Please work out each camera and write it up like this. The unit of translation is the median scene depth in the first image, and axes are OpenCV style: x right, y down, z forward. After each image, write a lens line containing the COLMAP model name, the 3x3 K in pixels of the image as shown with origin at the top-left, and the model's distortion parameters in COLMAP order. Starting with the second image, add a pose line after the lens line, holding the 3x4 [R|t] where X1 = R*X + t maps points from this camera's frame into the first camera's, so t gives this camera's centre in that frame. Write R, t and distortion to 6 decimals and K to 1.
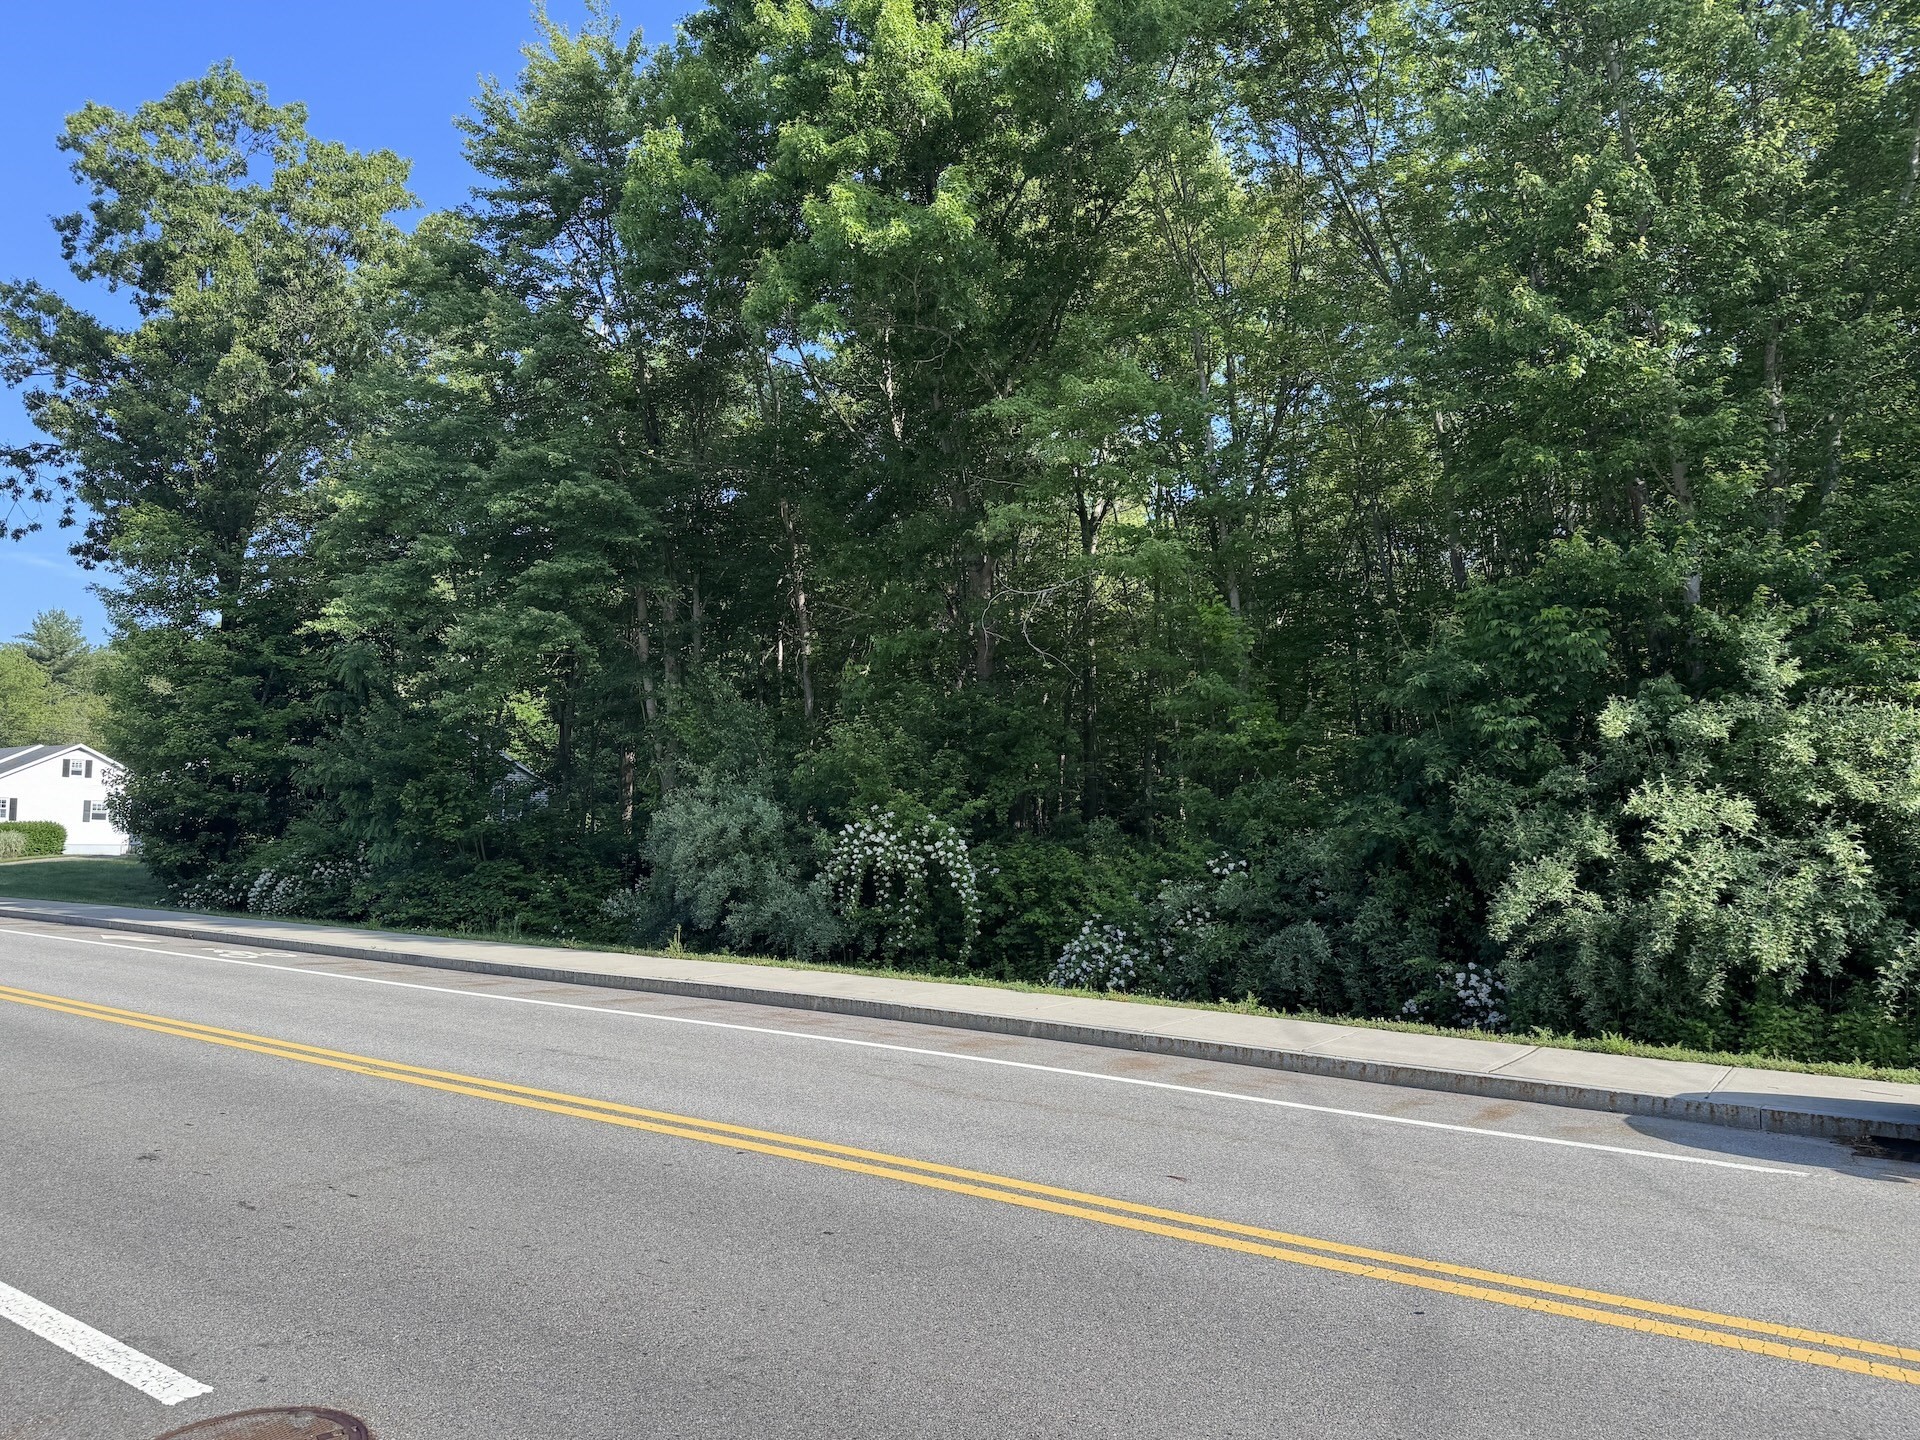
lens RADIAL K [[1419.1, 0, 956.5], [0, 1419.1, 707.5], [0, 0, 1]] dist [0.042968, -0.044133]
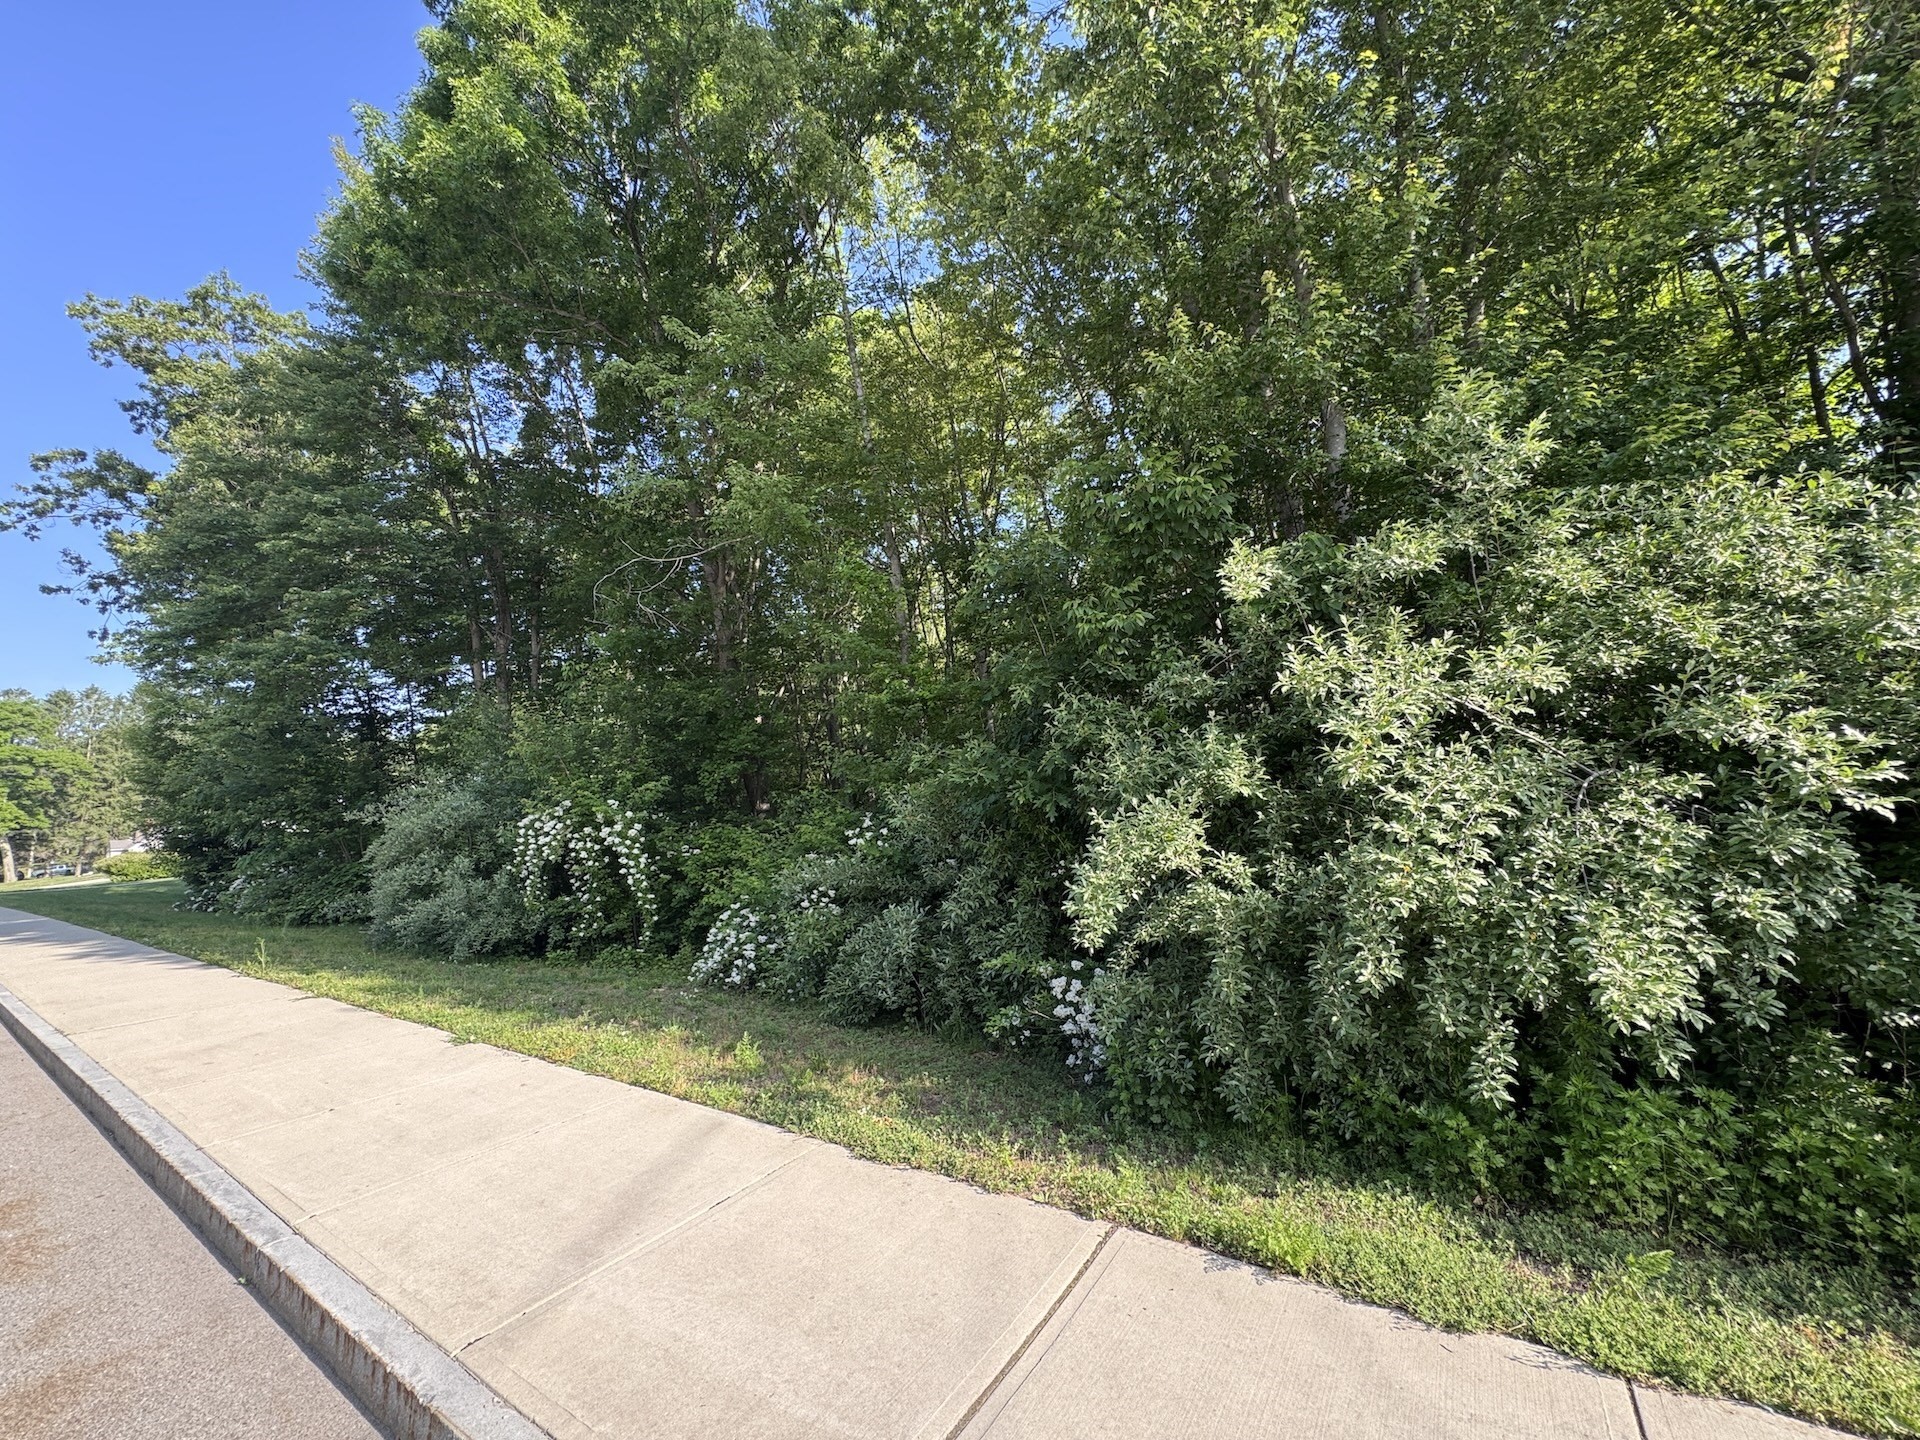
lens RADIAL K [[767.3, 0, 959.2], [0, 767.3, 717.9], [0, 0, 1]] dist [-0.005365, 0.000636]
pose [[0.997791, -0.050712, 0.042906, 0.239074], [0.052482, 0.997773, -0.041163, 0.060145], [-0.040723, 0.043324, 0.998231, 0.509903]]
